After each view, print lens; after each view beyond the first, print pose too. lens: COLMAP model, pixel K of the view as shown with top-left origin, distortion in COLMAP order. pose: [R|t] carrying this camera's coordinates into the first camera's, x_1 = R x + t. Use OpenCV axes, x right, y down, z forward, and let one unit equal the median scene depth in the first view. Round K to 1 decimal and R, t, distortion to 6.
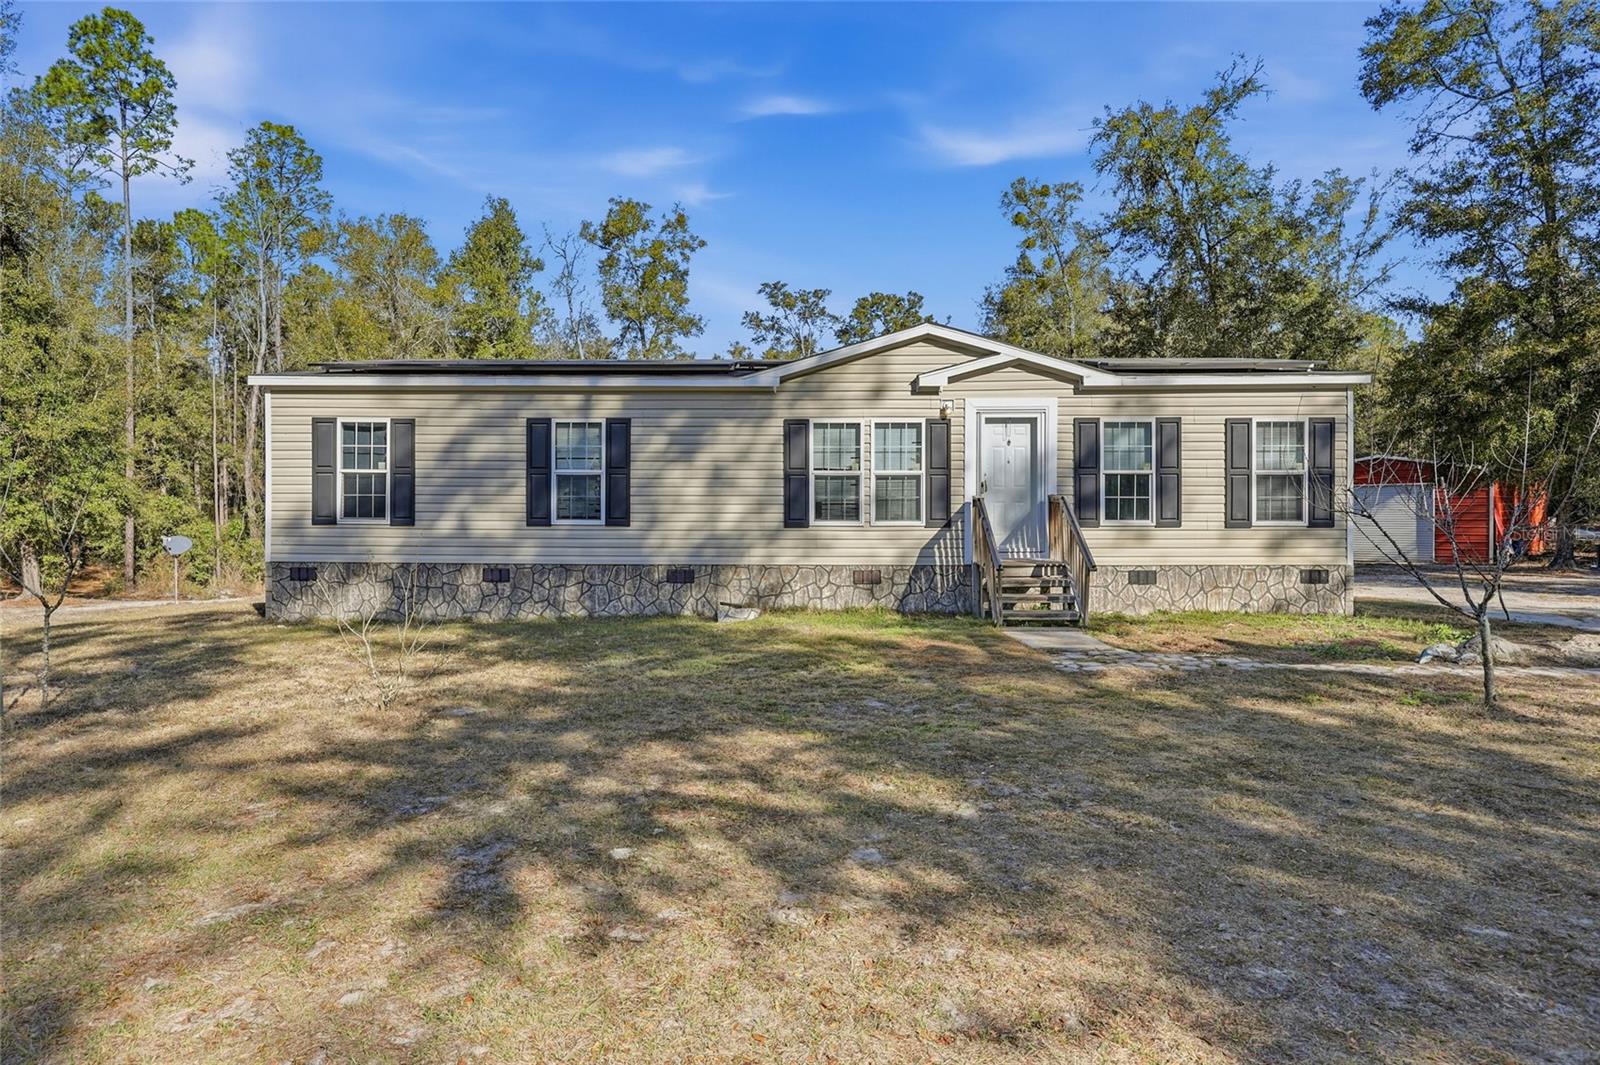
lens RADIAL K [[999.5, 0, 800.0], [0, 999.5, 532.5], [0, 0, 1]] dist [-0.006737, -0.004292]
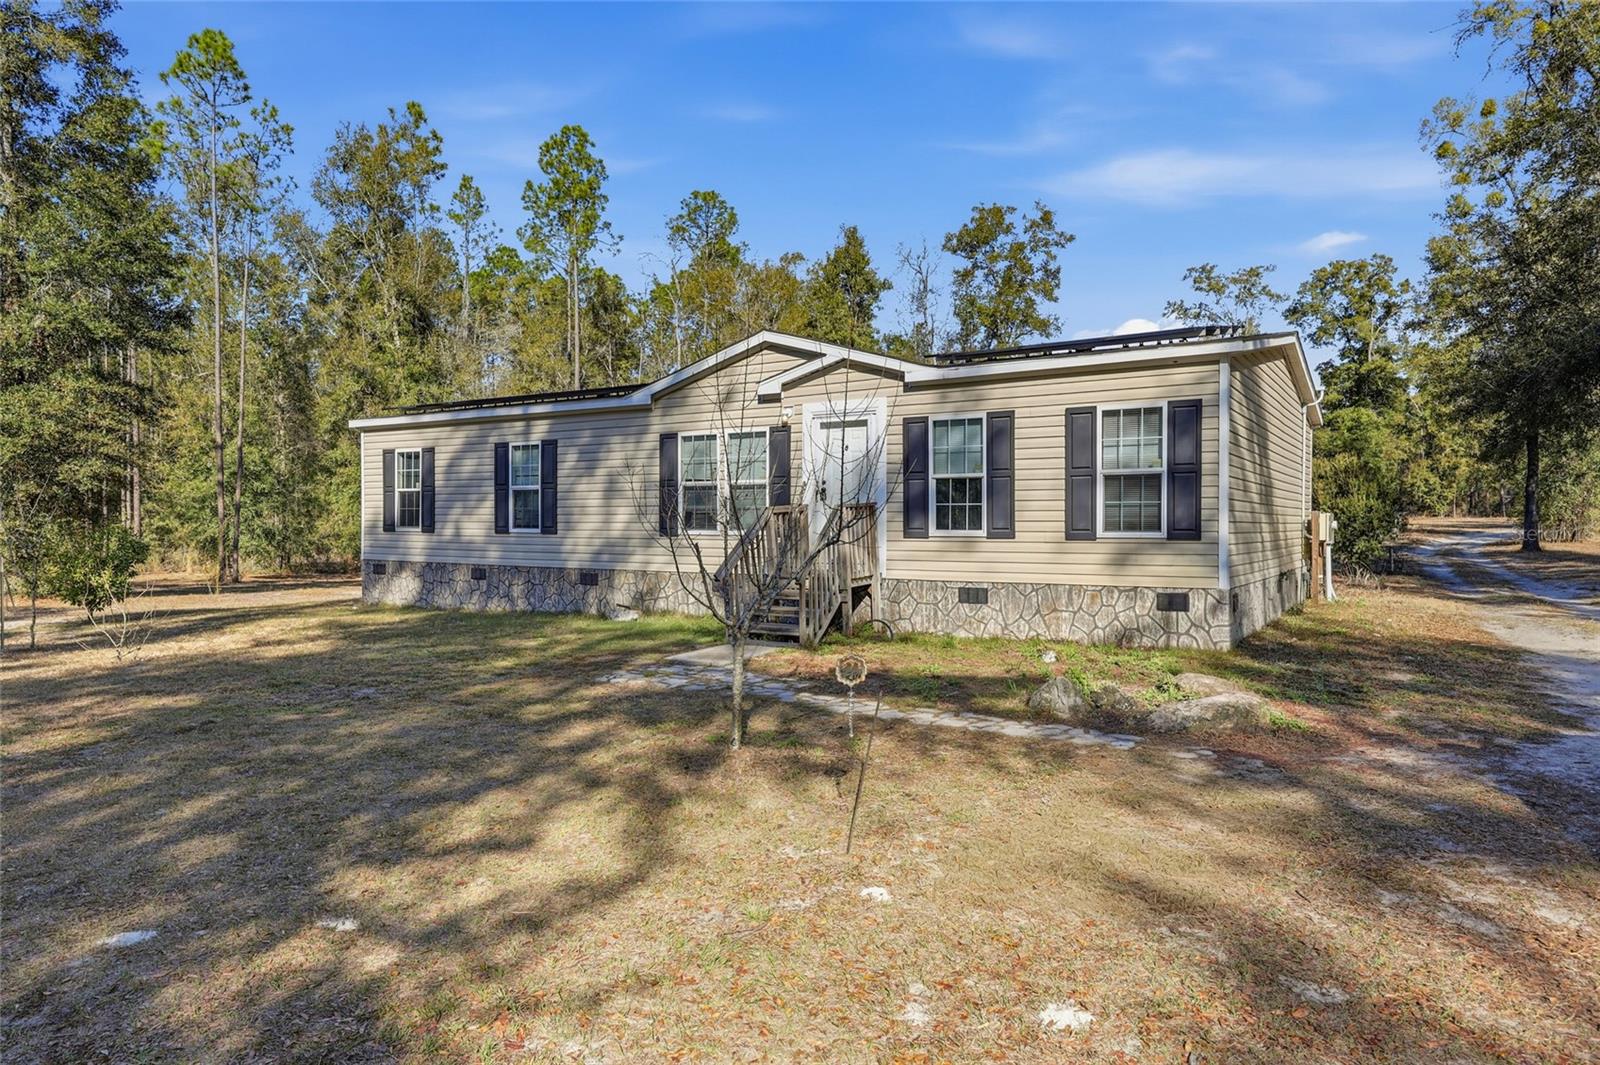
lens RADIAL K [[1017.8, 0, 800.0], [0, 1017.8, 532.5], [0, 0, 1]] dist [-0.006550, -0.000848]
pose [[0.846305, 0.004645, -0.532679, 0.689200], [-0.009563, 0.999933, -0.006474, -0.002925], [0.532613, 0.010573, 0.846293, 0.163564]]
